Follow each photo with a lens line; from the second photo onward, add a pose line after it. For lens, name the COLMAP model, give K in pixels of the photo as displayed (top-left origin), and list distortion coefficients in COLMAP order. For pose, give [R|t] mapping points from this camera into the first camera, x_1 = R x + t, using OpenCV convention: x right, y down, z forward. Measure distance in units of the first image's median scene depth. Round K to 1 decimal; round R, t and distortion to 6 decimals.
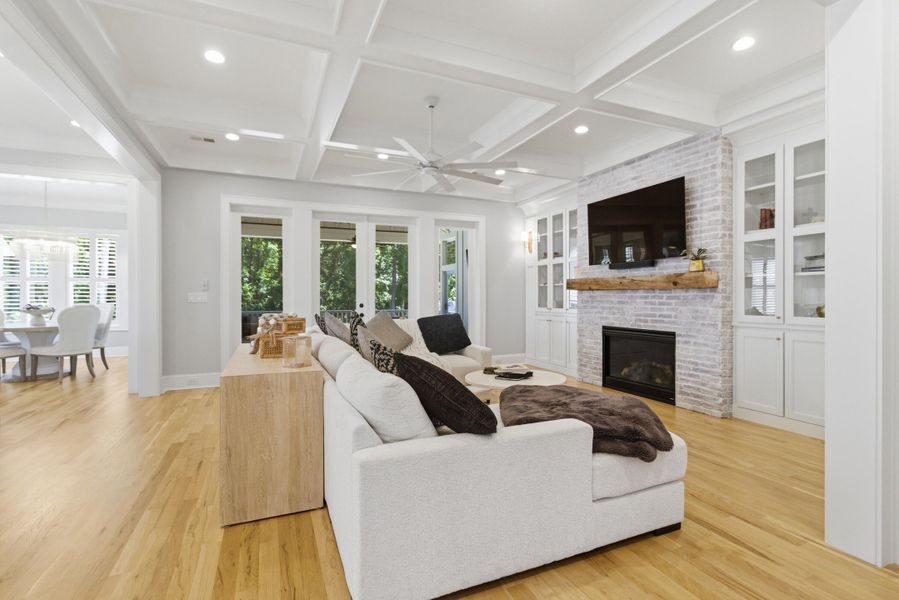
lens RADIAL K [[422.9, 0, 449.0], [0, 422.9, 298.1], [0, 0, 1]] dist [-0.011034, 0.008593]
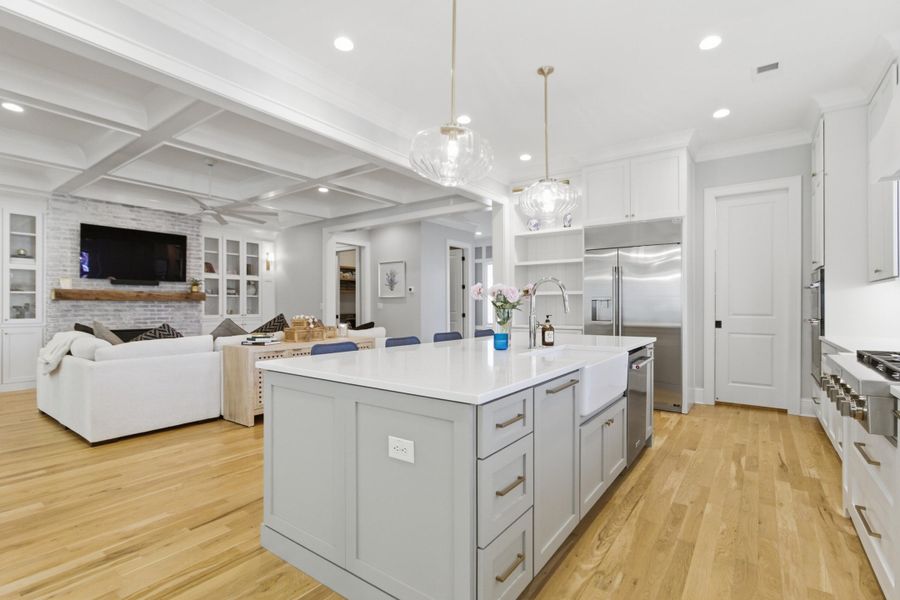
lens RADIAL K [[423.4, 0, 452.9], [0, 423.4, 303.3], [0, 0, 1]] dist [-0.011034, 0.008593]
pose [[-0.512172, 0.005235, 0.858867, -1.206965], [0.005838, 0.999980, -0.002614, -0.001914], [-0.858863, 0.003676, -0.512192, 0.775728]]
